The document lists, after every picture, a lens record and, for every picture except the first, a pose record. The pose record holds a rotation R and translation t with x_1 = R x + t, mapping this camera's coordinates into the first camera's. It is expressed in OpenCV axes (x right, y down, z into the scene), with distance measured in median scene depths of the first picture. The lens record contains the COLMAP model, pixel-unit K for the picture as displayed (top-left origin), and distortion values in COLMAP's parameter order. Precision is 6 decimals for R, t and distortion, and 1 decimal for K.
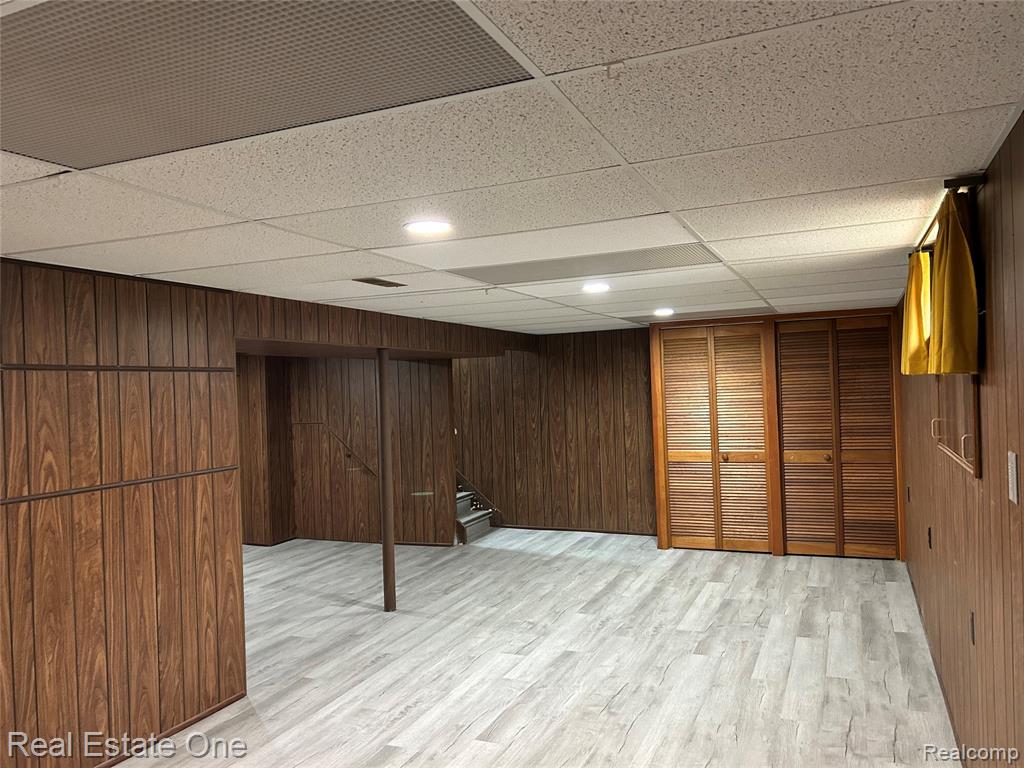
lens RADIAL K [[771.7, 0, 511.9], [0, 771.7, 385.8], [0, 0, 1]] dist [-0.001590, -0.001531]
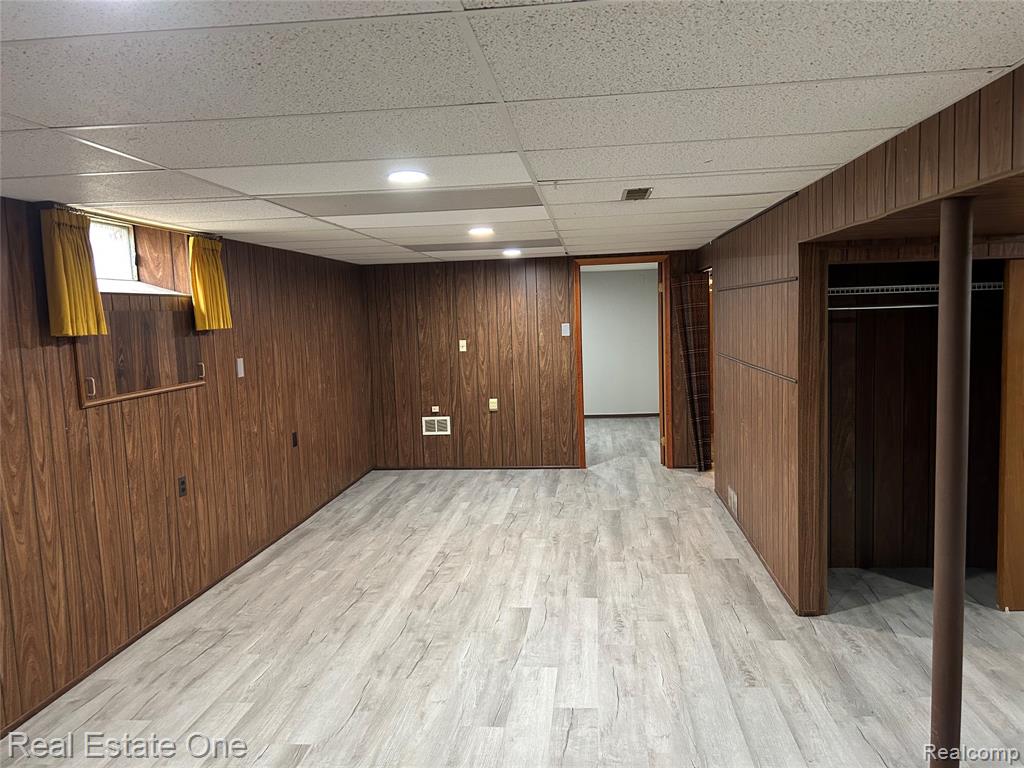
lens RADIAL K [[771.7, 0, 512.3], [0, 771.7, 385.2], [0, 0, 1]] dist [-0.001590, -0.001531]
pose [[-0.952743, 0.096962, -0.287887, 0.260882], [0.070399, 0.992367, 0.101254, -0.011917], [0.295507, 0.076202, -0.952297, 1.871792]]
